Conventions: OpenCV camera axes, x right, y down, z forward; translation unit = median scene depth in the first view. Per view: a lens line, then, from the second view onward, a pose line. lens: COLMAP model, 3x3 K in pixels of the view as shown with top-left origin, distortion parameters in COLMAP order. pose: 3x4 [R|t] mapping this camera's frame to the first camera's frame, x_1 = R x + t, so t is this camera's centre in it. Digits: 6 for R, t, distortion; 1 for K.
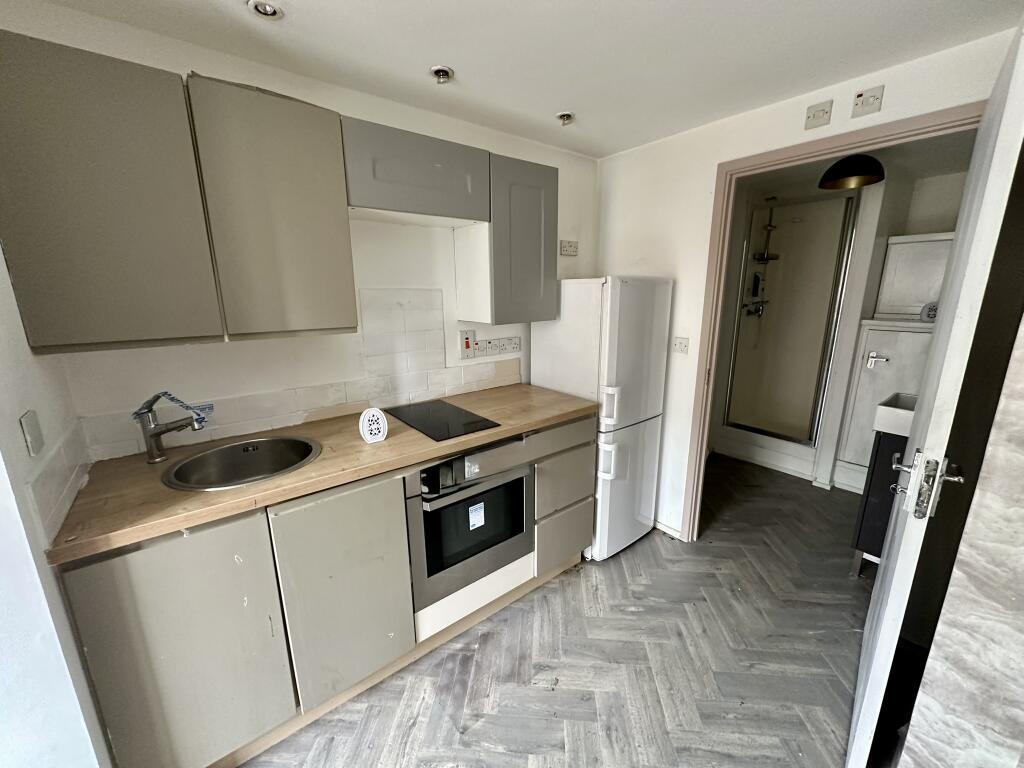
lens RADIAL K [[406.4, 0, 512.0], [0, 406.4, 384.0], [0, 0, 1]] dist [0.000163, -0.000543]
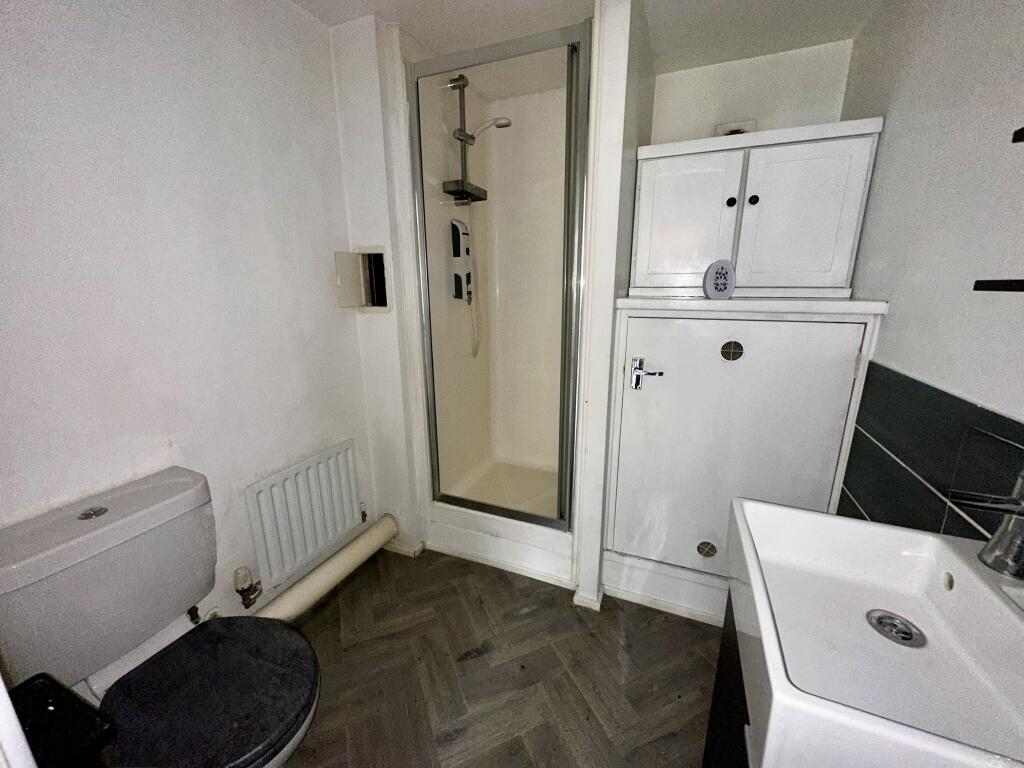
lens RADIAL K [[406.4, 0, 512.0], [0, 406.4, 384.0], [0, 0, 1]] dist [0.000163, -0.000543]
pose [[0.881216, -0.115987, 0.458263, 0.454237], [0.108575, 0.993176, 0.042588, -0.079300], [-0.460076, 0.012227, 0.887796, 0.553595]]
